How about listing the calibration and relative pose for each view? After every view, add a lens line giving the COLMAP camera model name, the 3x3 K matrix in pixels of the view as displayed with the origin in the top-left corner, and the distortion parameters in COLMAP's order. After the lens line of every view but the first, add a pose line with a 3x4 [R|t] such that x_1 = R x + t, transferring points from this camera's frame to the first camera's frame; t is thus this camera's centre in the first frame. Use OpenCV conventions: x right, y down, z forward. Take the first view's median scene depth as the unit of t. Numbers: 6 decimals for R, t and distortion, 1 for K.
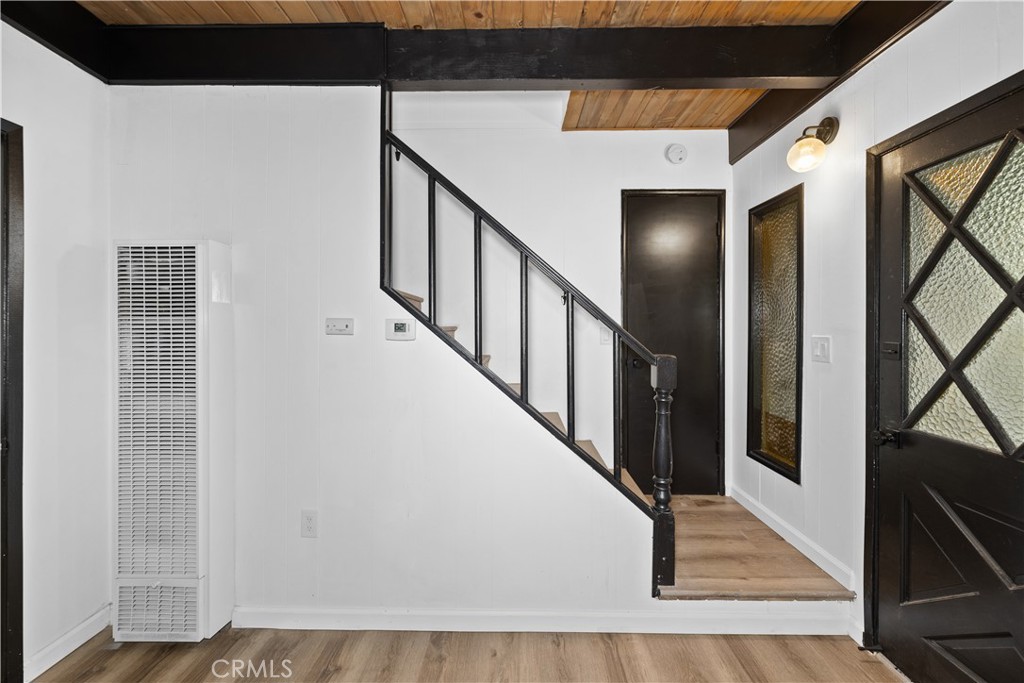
lens RADIAL K [[413.7, 0, 514.8], [0, 413.7, 322.5], [0, 0, 1]] dist [-0.003153, -0.000310]
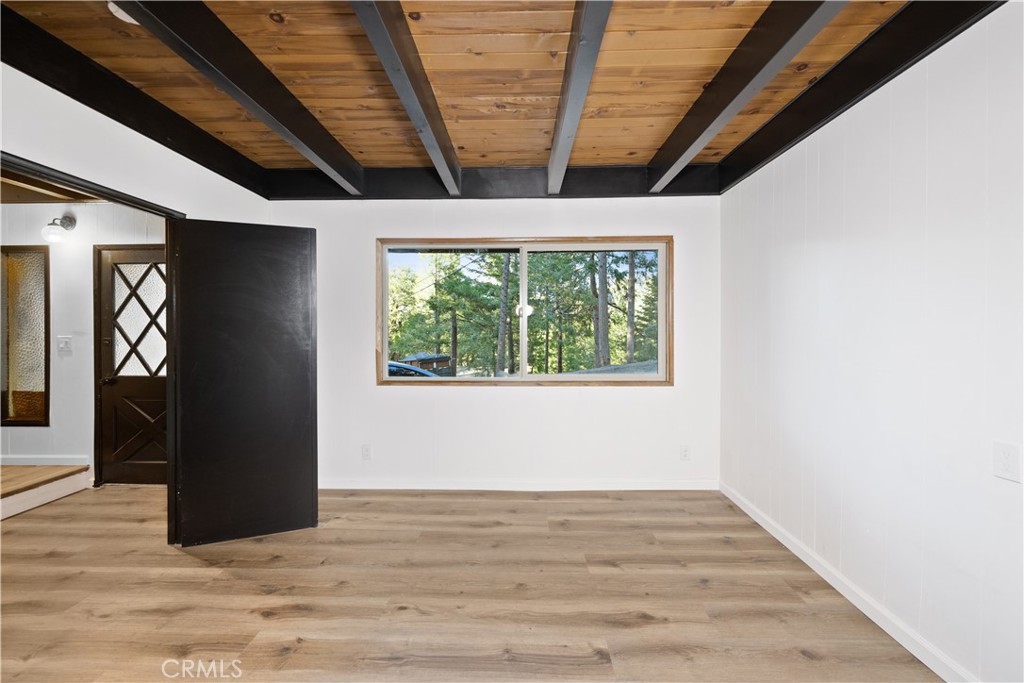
lens RADIAL K [[402.9, 0, 513.5], [0, 402.9, 330.9], [0, 0, 1]] dist [-0.000732, 0.000074]
pose [[0.025628, -0.000660, 0.999671, -1.252400], [0.008566, 0.999963, 0.000441, 0.027631], [-0.999635, 0.008552, 0.025633, -1.300253]]
